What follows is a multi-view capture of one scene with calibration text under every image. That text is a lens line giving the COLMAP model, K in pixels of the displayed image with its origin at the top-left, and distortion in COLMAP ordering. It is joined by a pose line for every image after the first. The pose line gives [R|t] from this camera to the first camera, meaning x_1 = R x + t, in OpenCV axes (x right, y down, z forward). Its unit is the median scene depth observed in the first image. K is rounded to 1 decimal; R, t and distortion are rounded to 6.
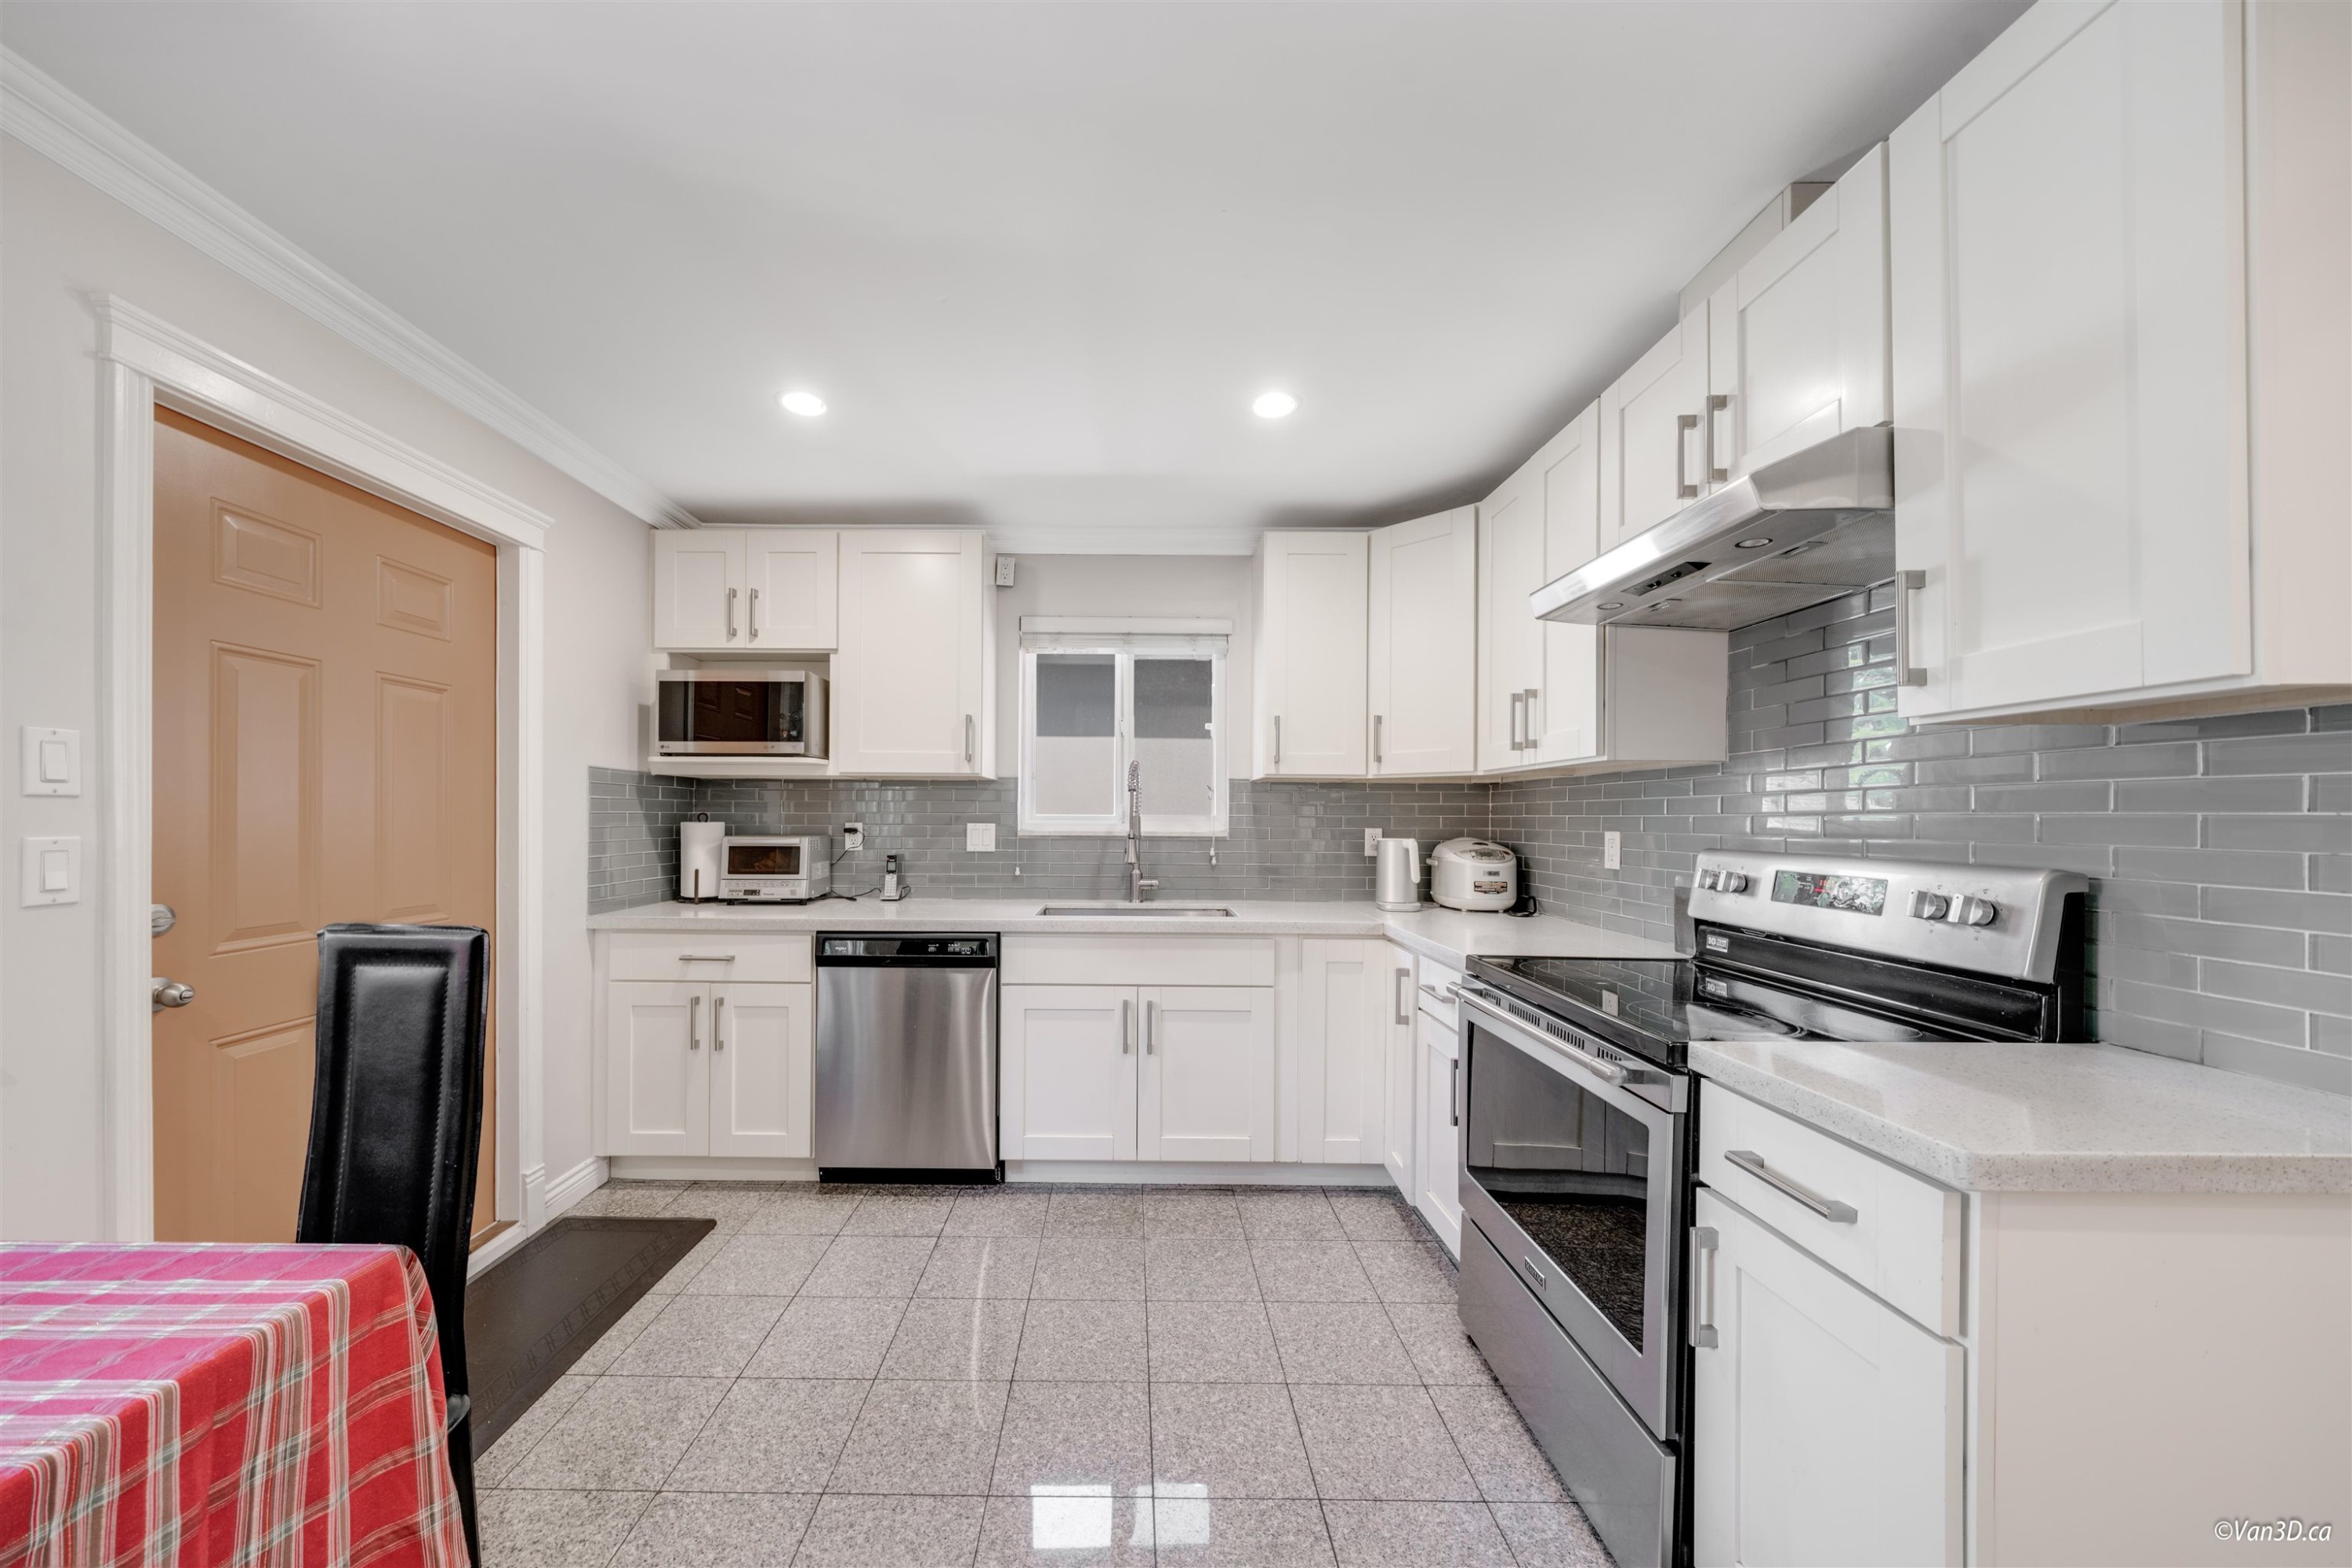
lens RADIAL K [[805.0, 0, 1135.6], [0, 805.0, 810.5], [0, 0, 1]] dist [0.000491, -0.000066]
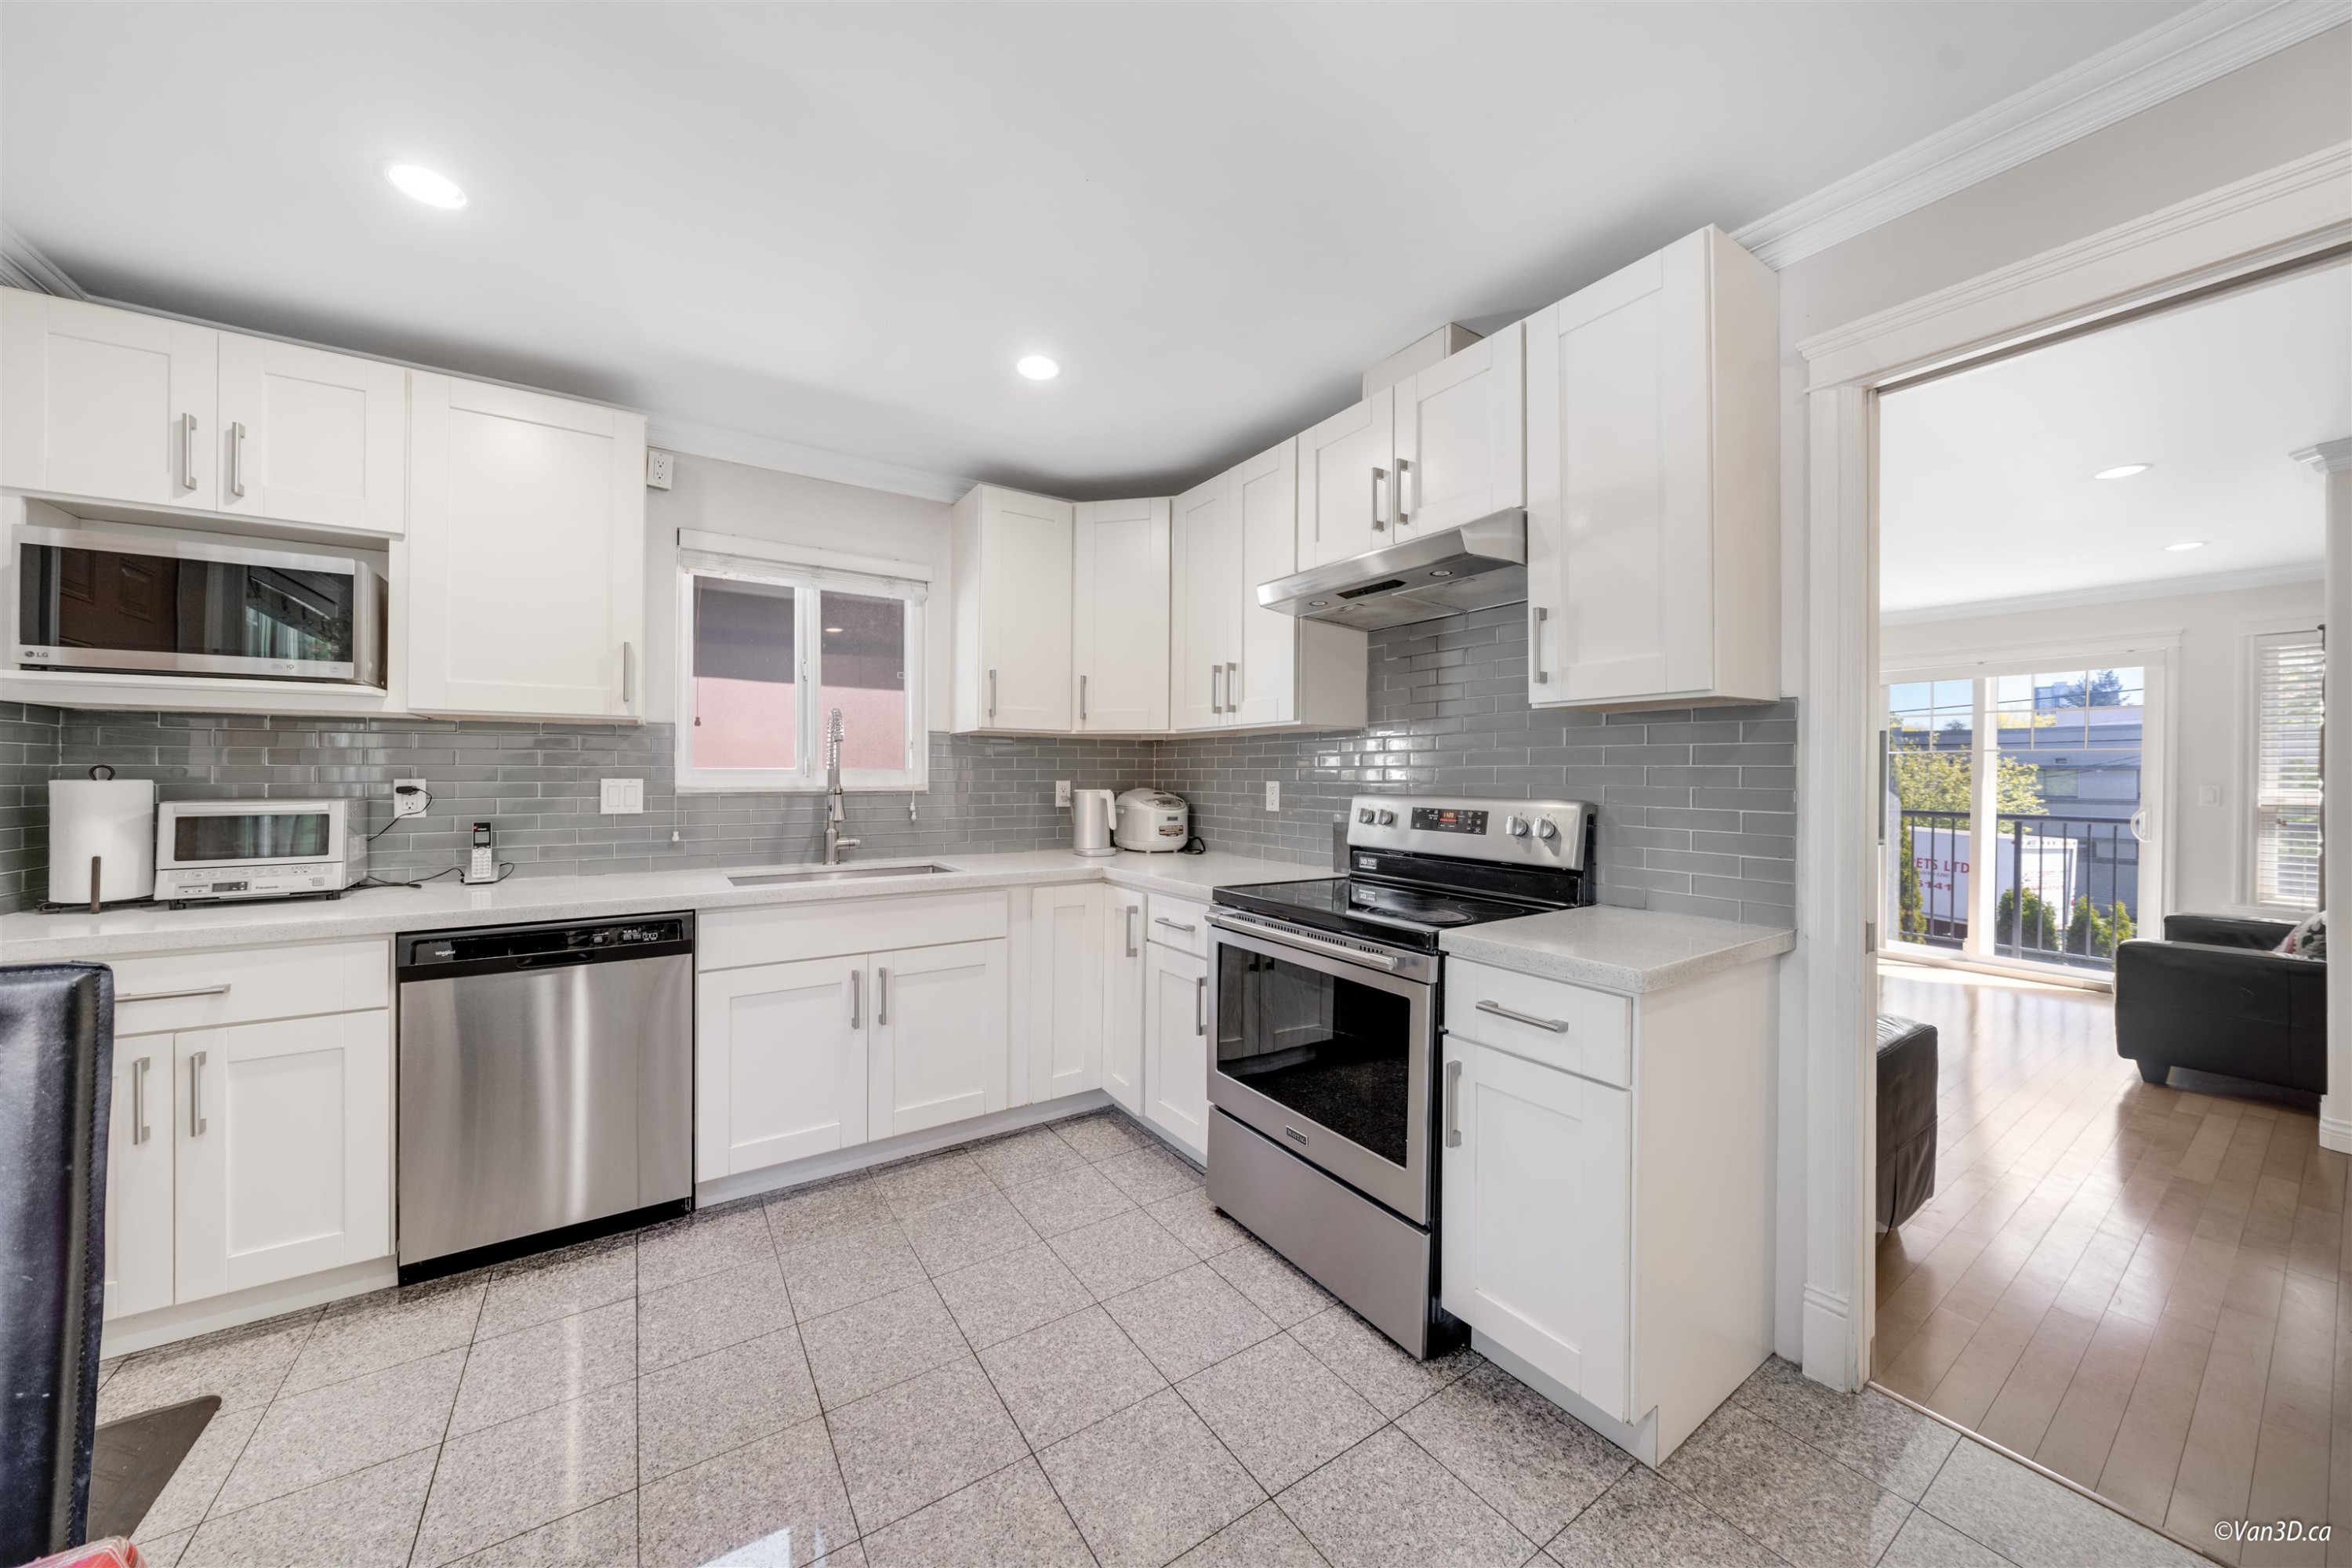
lens RADIAL K [[797.1, 0, 1161.6], [0, 797.1, 768.2], [0, 0, 1]] dist [-0.002189, -0.000169]
pose [[0.839723, -0.000288, 0.543015, -0.210787], [-0.002080, 0.999991, 0.003746, 0.001609], [-0.543011, -0.004275, 0.839715, 0.051444]]
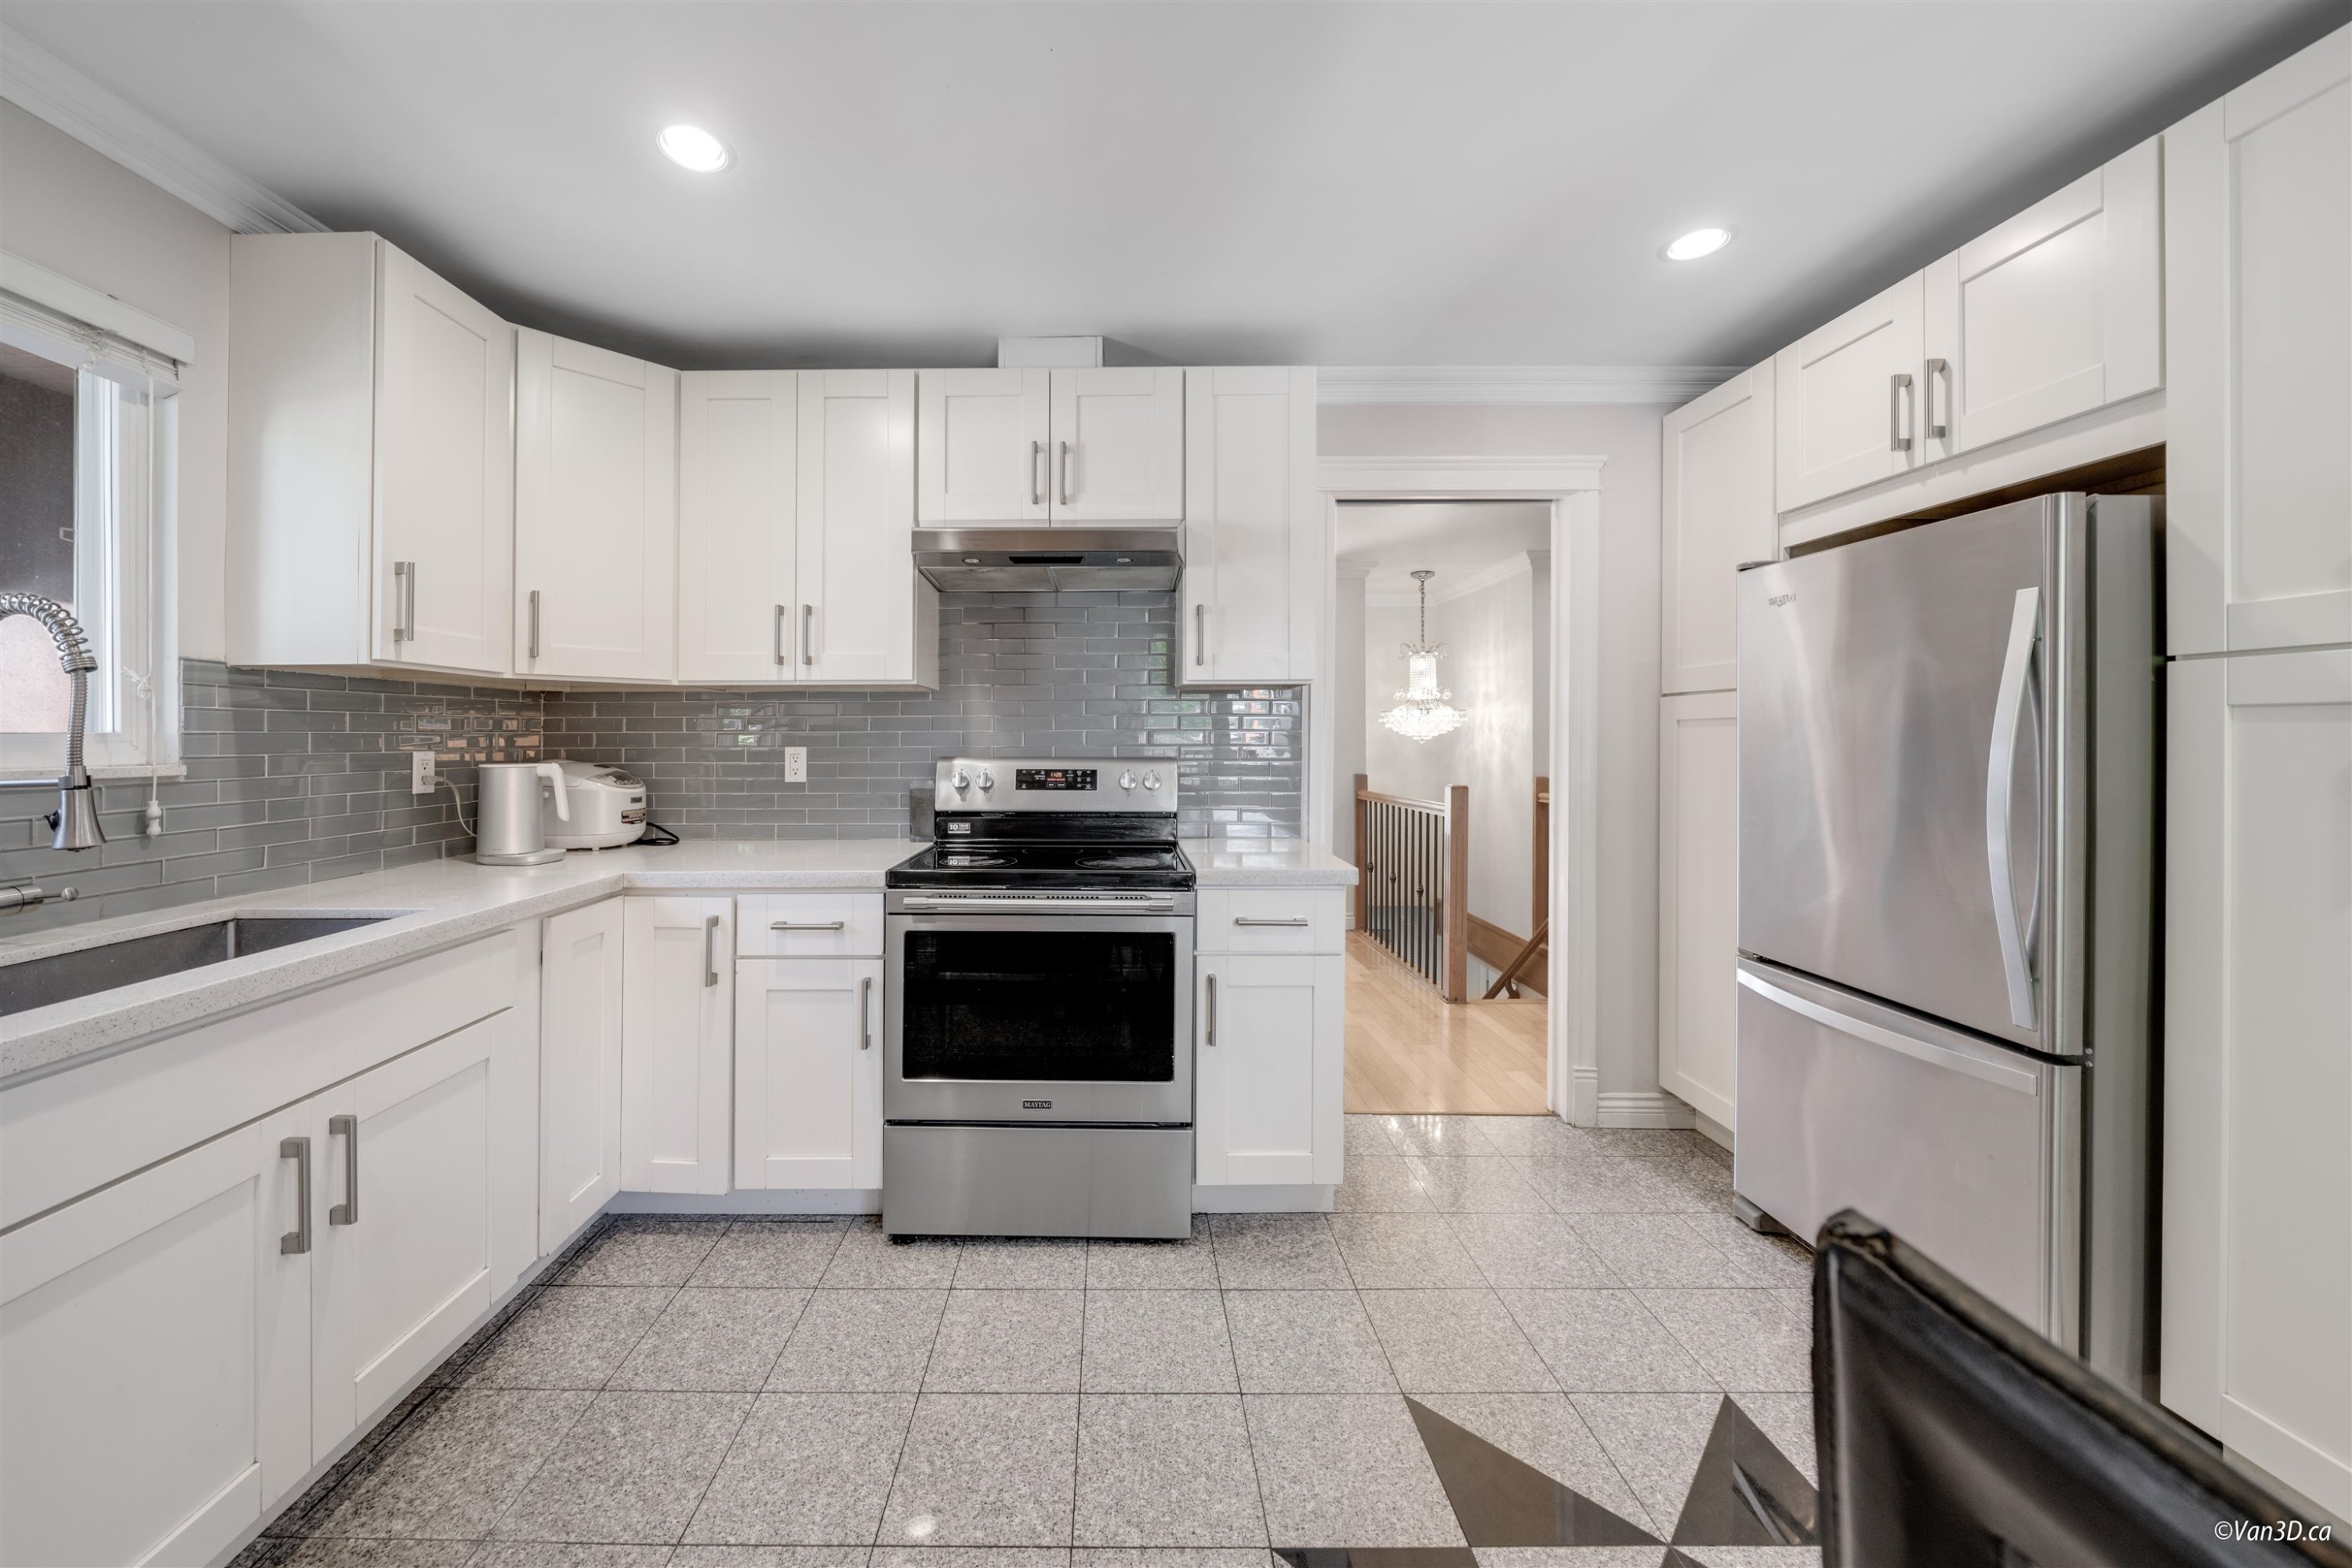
lens RADIAL K [[834.0, 0, 1103.1], [0, 834.0, 731.6], [0, 0, 1]] dist [-0.001576, -0.000143]
pose [[0.024684, 0.000280, 0.999695, -0.469215], [-0.005440, 0.999985, -0.000146, 0.003740], [-0.999681, -0.005434, 0.024685, 0.529990]]
